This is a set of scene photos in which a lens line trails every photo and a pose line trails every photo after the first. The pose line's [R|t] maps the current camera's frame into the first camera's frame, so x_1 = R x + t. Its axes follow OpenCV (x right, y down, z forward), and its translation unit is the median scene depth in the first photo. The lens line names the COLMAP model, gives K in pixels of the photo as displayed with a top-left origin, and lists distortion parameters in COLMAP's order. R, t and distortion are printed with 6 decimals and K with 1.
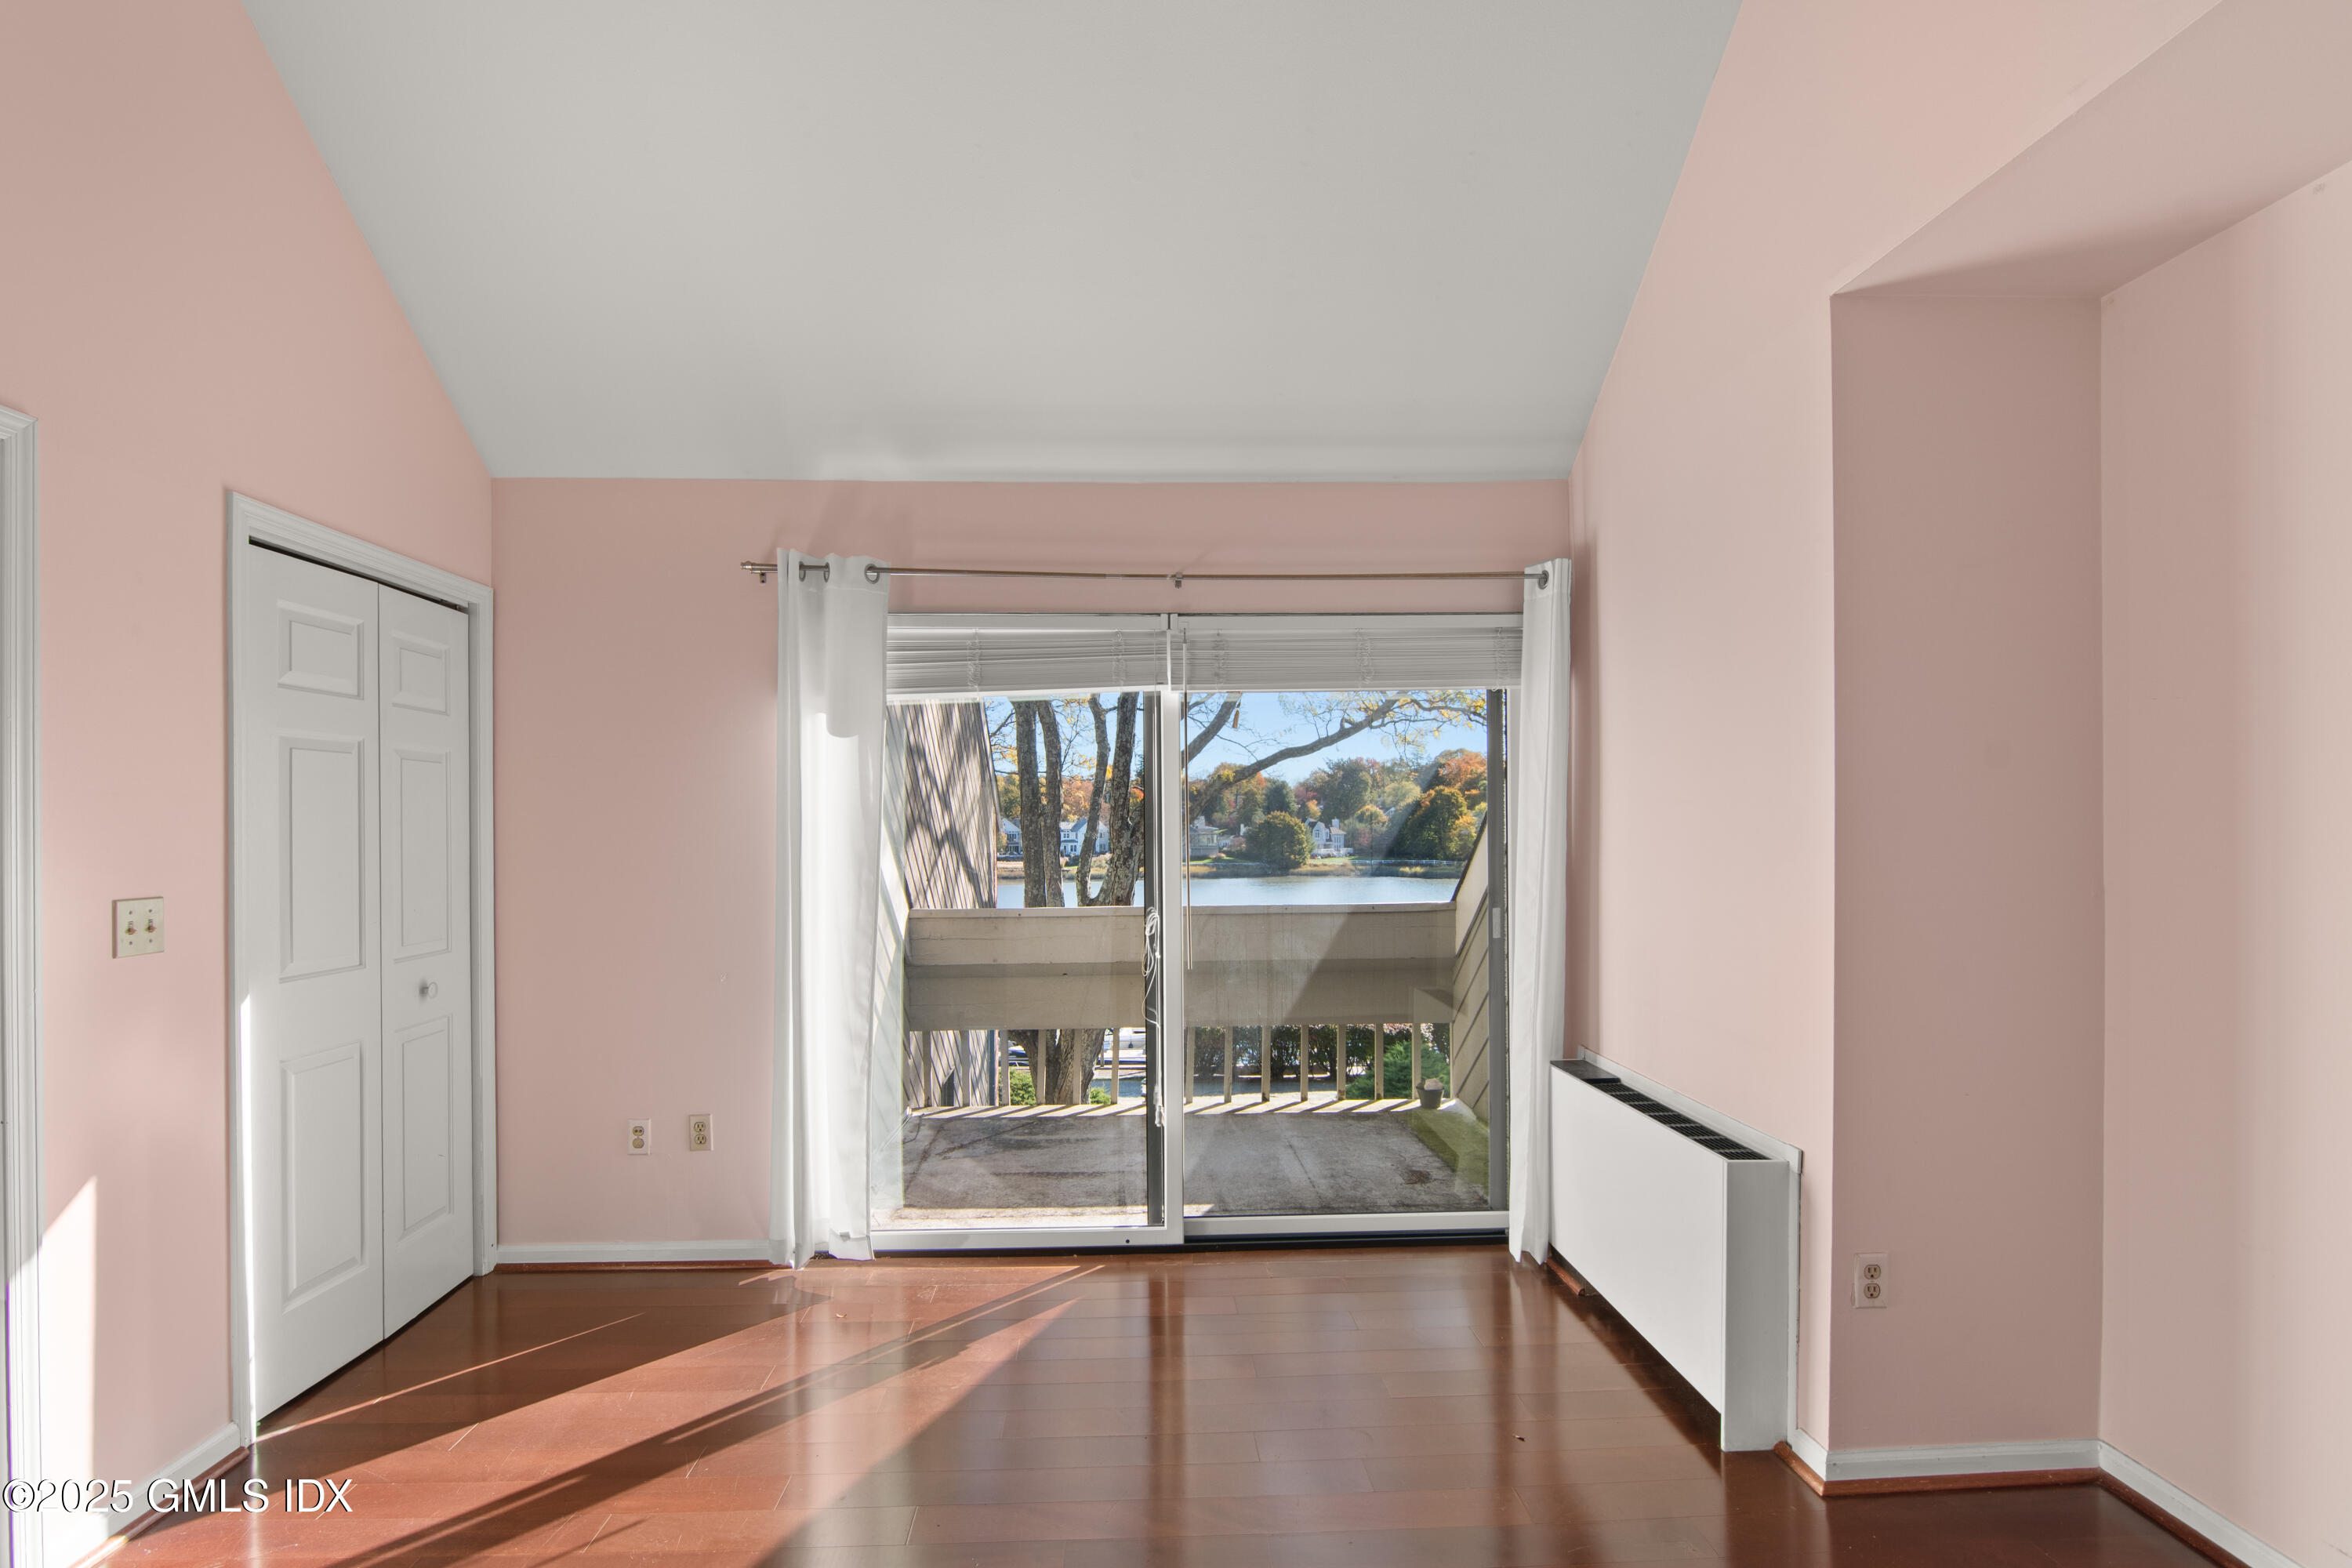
lens RADIAL K [[1145.0, 0, 1160.3], [0, 1145.0, 820.7], [0, 0, 1]] dist [-0.000600, -0.006653]
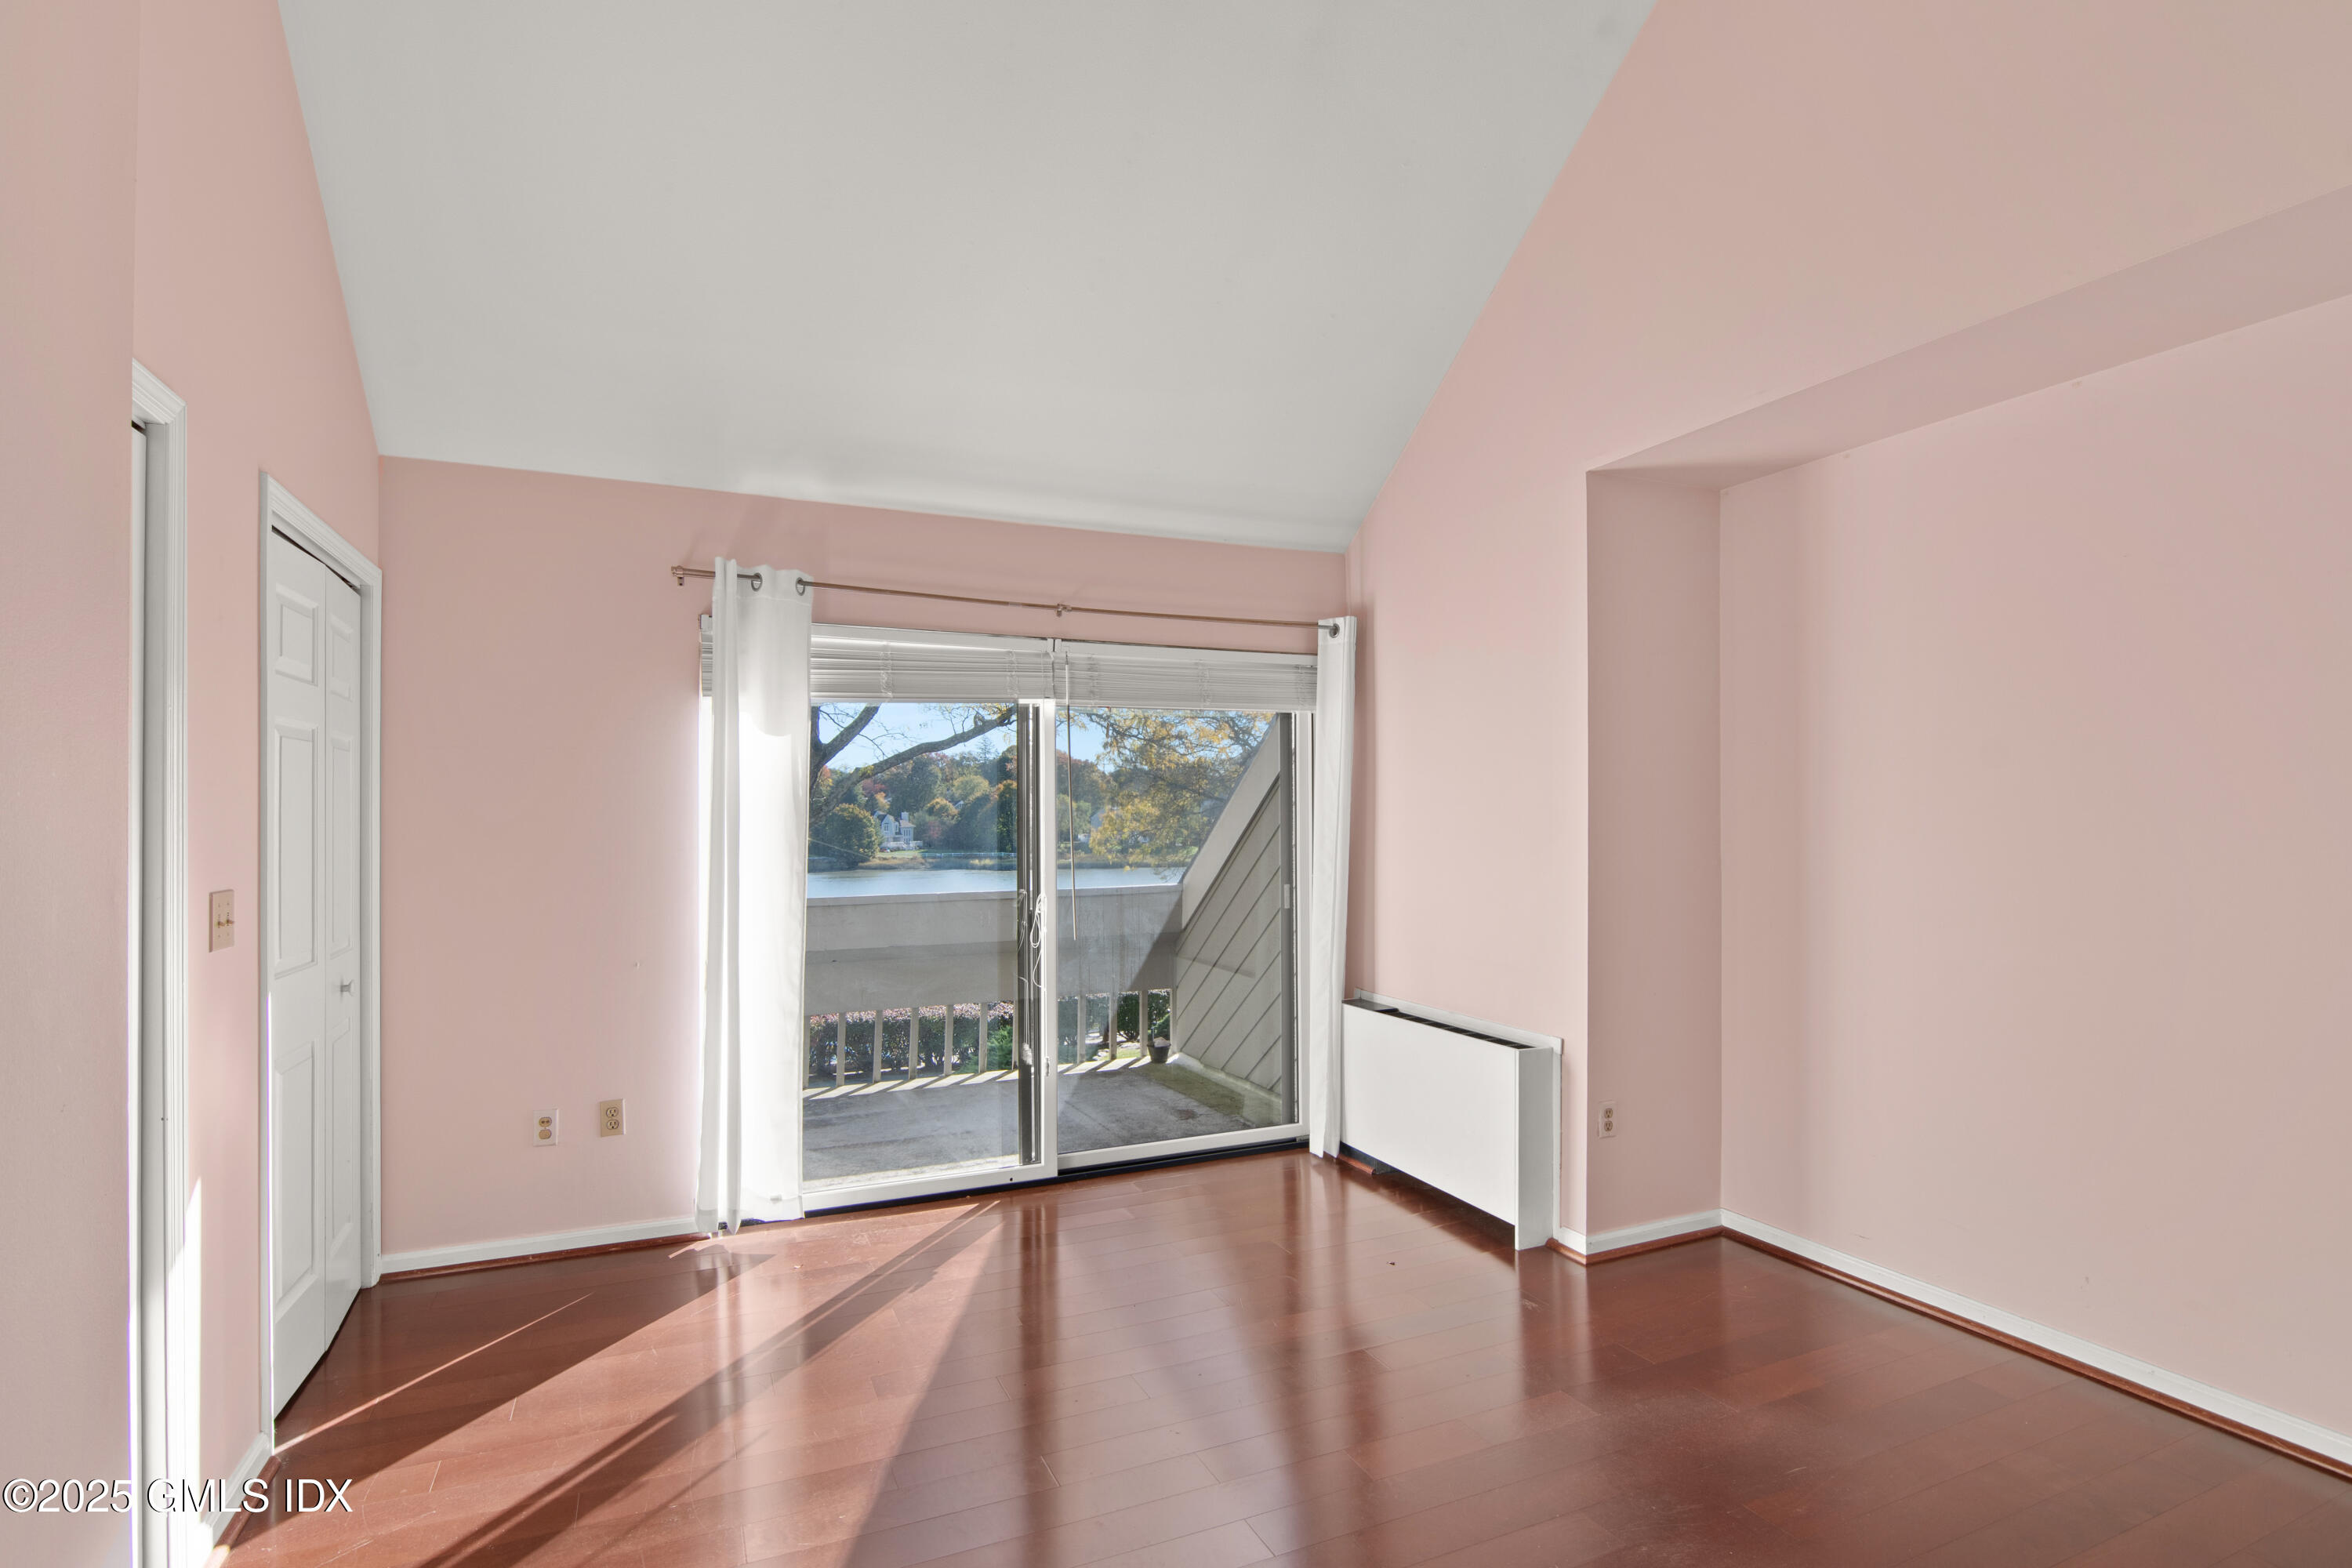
lens RADIAL K [[1145.0, 0, 1149.8], [0, 1145.0, 800.5], [0, 0, 1]] dist [-0.000600, -0.006653]
pose [[0.929350, 0.008893, 0.369092, -0.336206], [-0.004590, 0.999911, -0.012535, -0.000167], [-0.369170, 0.009955, 0.929308, -0.129154]]
